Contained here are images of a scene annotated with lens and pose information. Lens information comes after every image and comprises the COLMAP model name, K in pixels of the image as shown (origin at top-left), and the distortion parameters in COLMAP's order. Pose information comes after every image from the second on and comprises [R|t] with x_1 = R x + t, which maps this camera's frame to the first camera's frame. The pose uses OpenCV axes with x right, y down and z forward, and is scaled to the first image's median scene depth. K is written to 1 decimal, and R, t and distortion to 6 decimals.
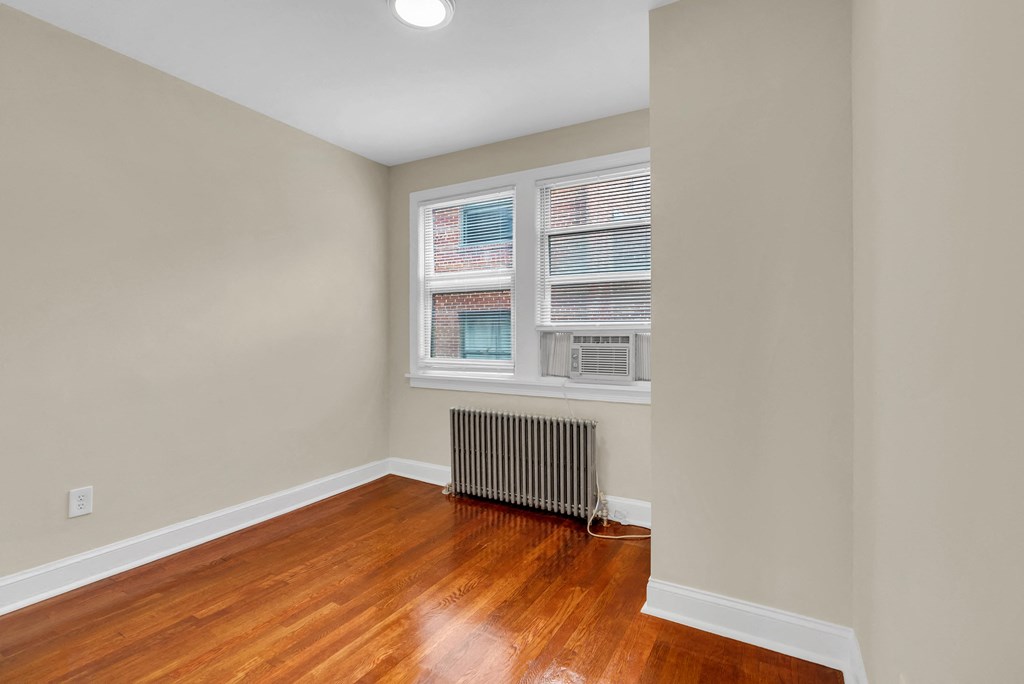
lens RADIAL K [[480.1, 0, 516.0], [0, 480.1, 341.5], [0, 0, 1]] dist [-0.008093, 0.001768]
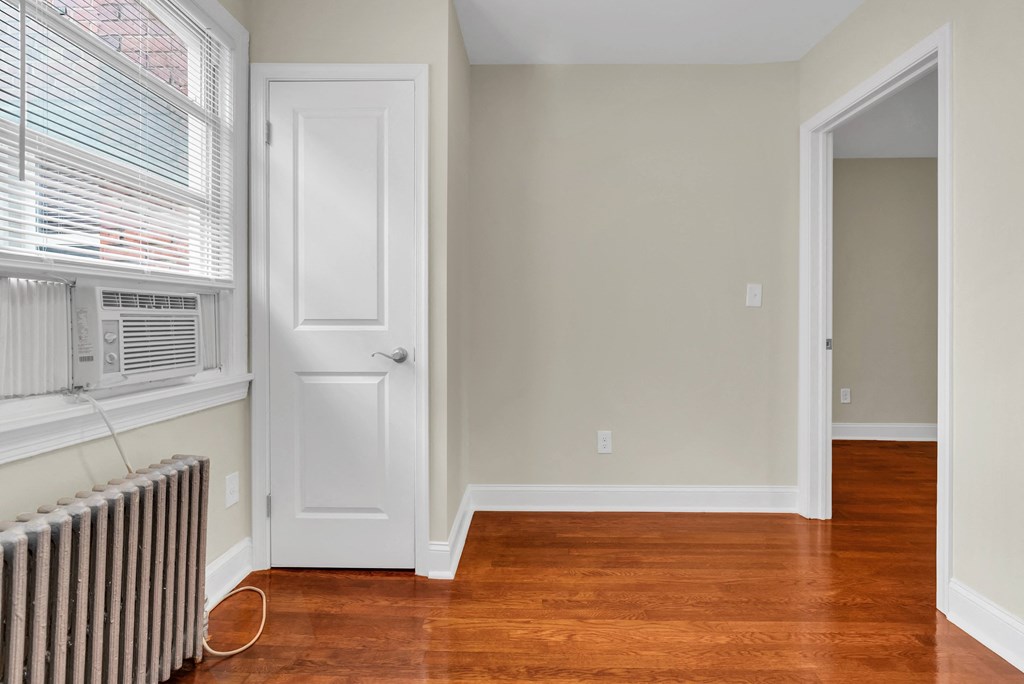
lens RADIAL K [[480.1, 0, 515.1], [0, 480.1, 322.5], [0, 0, 1]] dist [-0.008093, 0.001768]
pose [[-0.497815, -0.010255, 0.867222, -0.450738], [-0.002997, 0.999944, 0.010104, 0.012421], [-0.867278, 0.002431, -0.497819, 0.936110]]
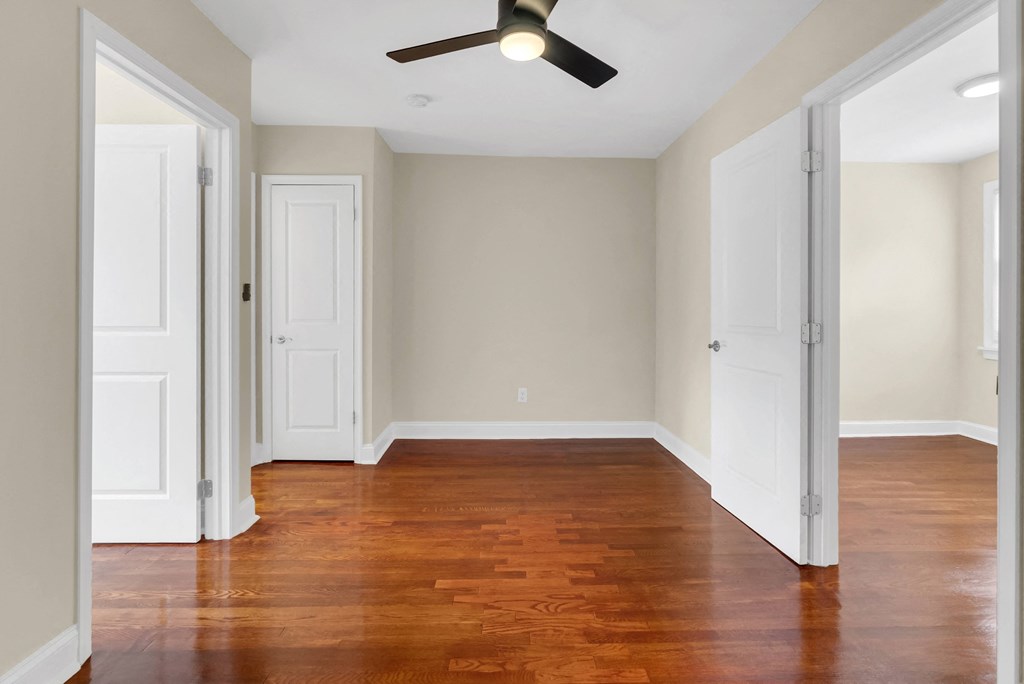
lens RADIAL K [[480.1, 0, 520.2], [0, 480.1, 301.1], [0, 0, 1]] dist [-0.008093, 0.001768]
pose [[0.536302, -0.010159, -0.843965, 0.185755], [-0.011785, 0.999740, -0.019524, -0.001452], [0.843944, 0.020417, 0.536043, -0.663436]]
